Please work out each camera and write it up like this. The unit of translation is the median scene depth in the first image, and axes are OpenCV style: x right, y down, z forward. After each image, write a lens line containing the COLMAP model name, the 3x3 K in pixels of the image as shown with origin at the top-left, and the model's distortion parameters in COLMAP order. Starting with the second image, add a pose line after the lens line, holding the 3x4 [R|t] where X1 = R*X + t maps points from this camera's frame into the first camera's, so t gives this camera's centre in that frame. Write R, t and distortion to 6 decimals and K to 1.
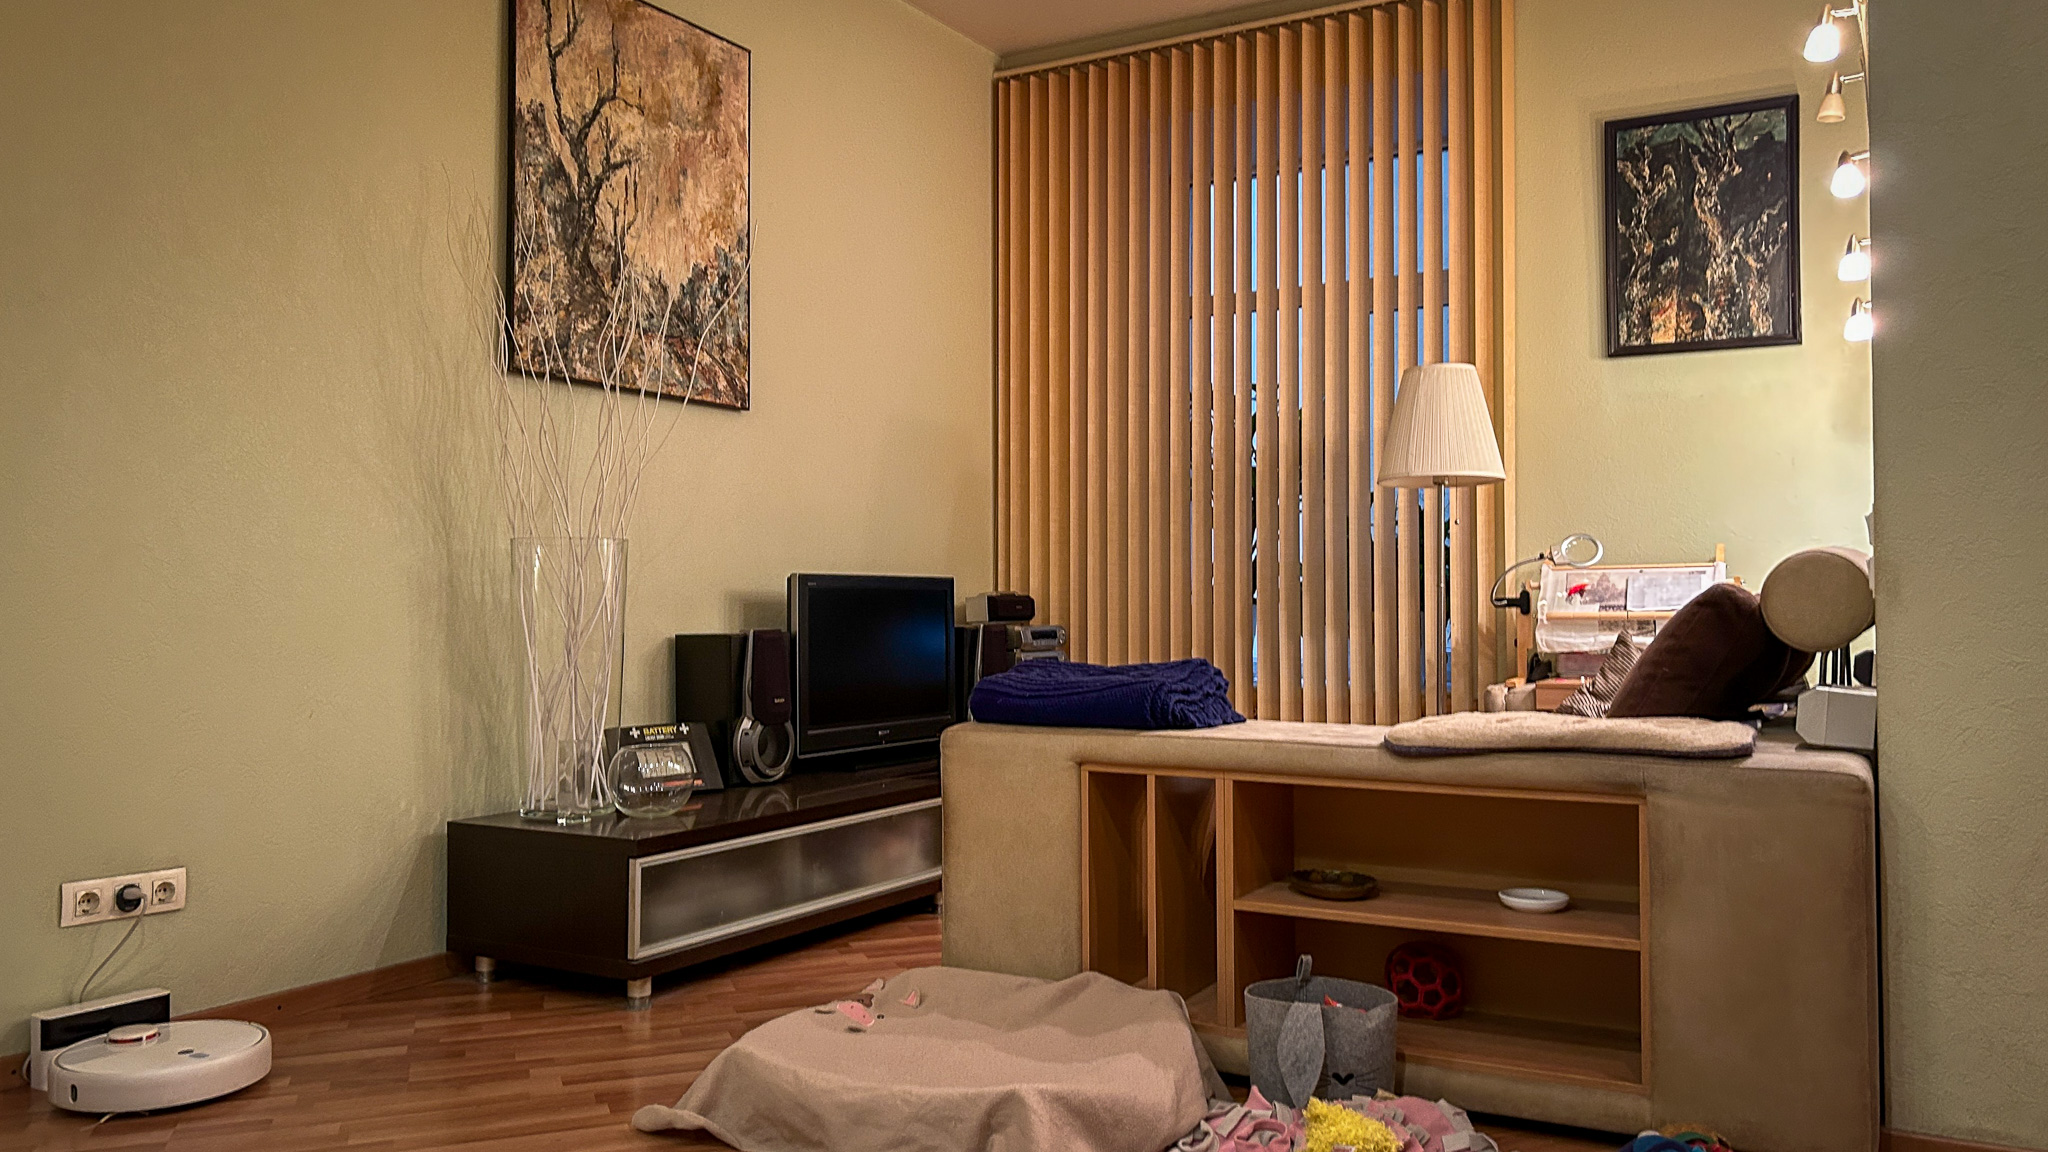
lens RADIAL K [[1539.7, 0, 1010.4], [0, 1539.7, 579.2], [0, 0, 1]] dist [0.066331, -0.093611]
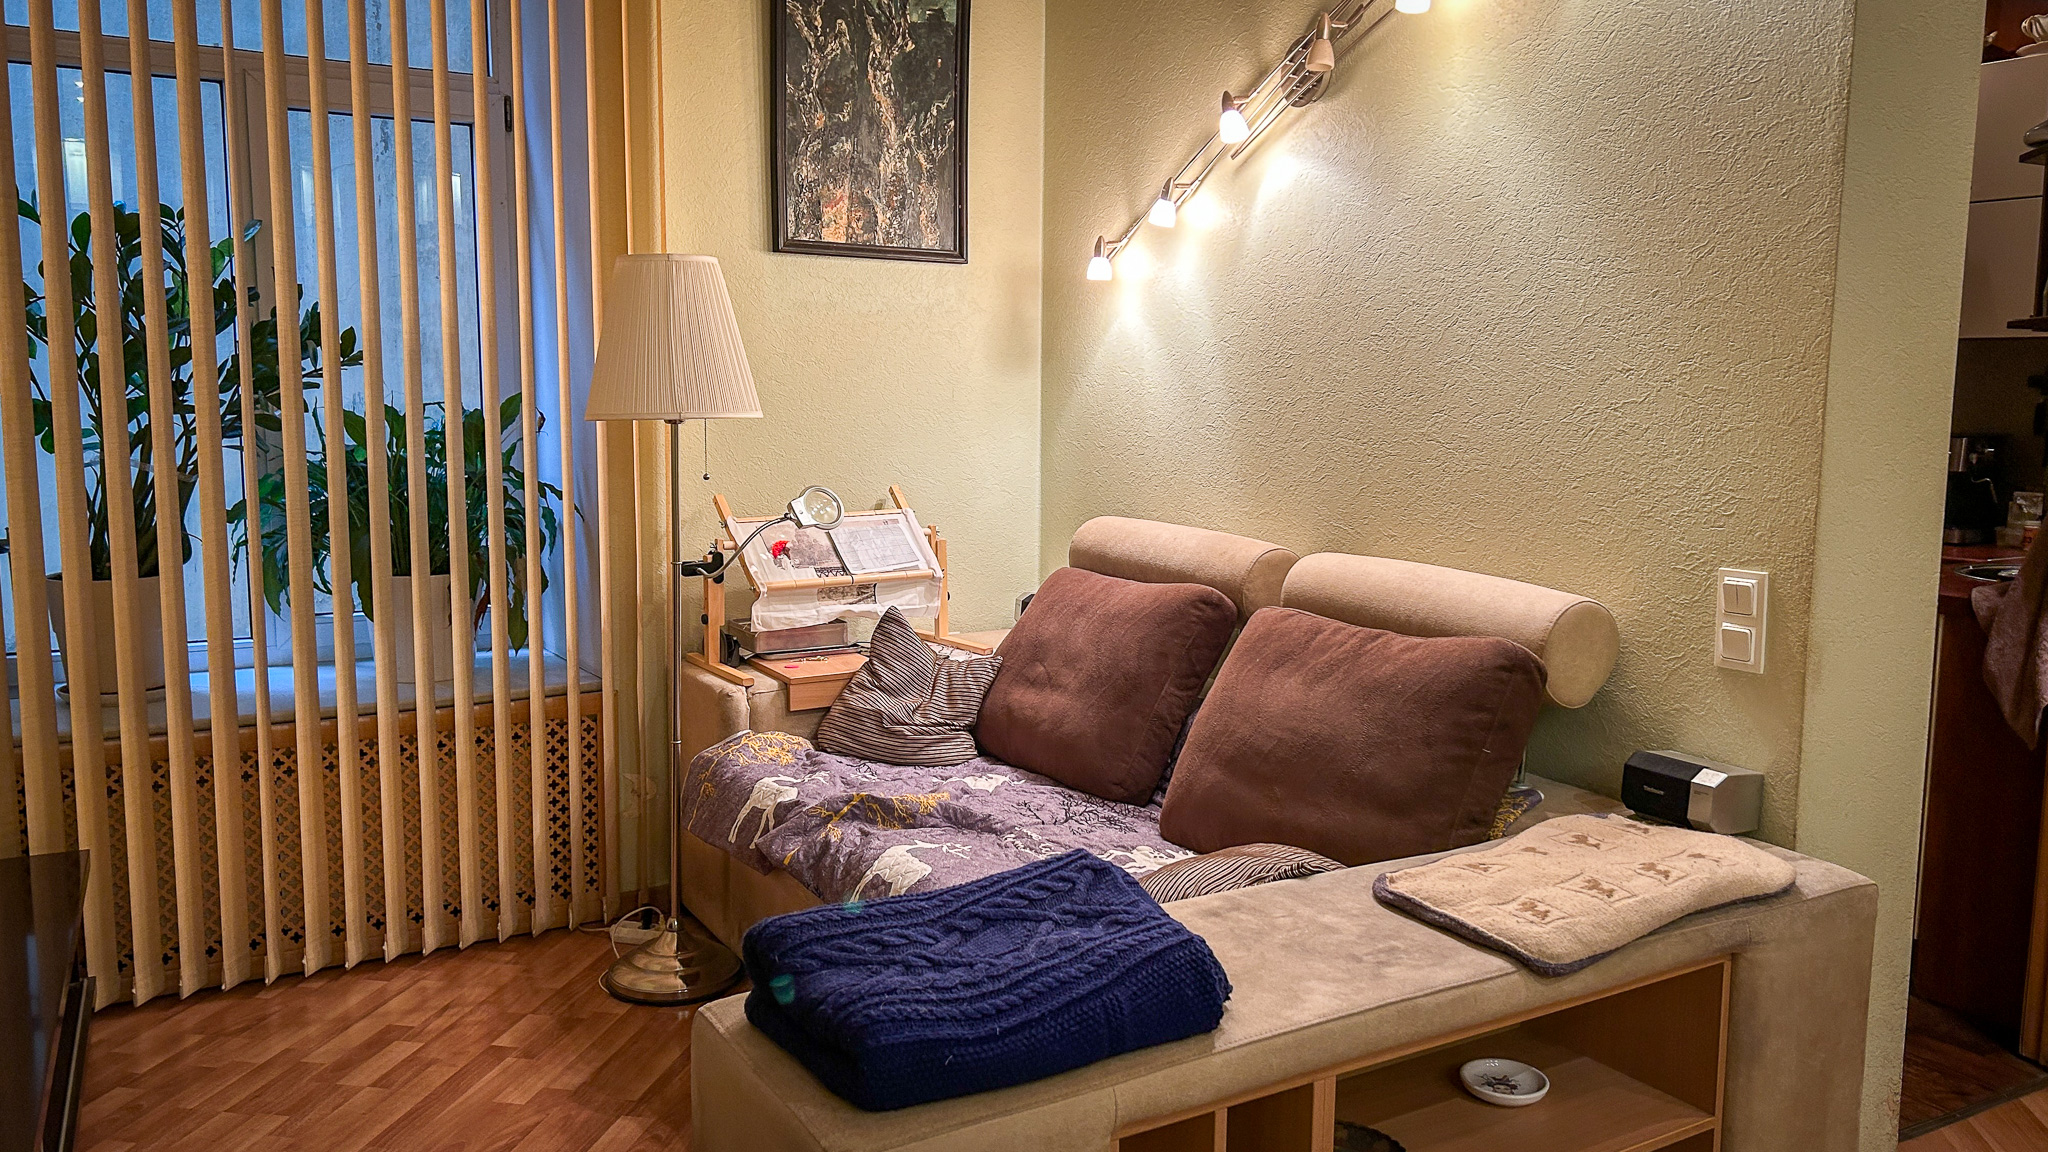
lens RADIAL K [[1539.7, 0, 1023.5], [0, 1539.7, 580.5], [0, 0, 1]] dist [0.066331, -0.093611]
pose [[0.501556, -0.109720, 0.858139, -0.260097], [-0.019354, 0.990254, 0.137923, -0.090229], [-0.864909, -0.085785, 0.494544, 0.495914]]
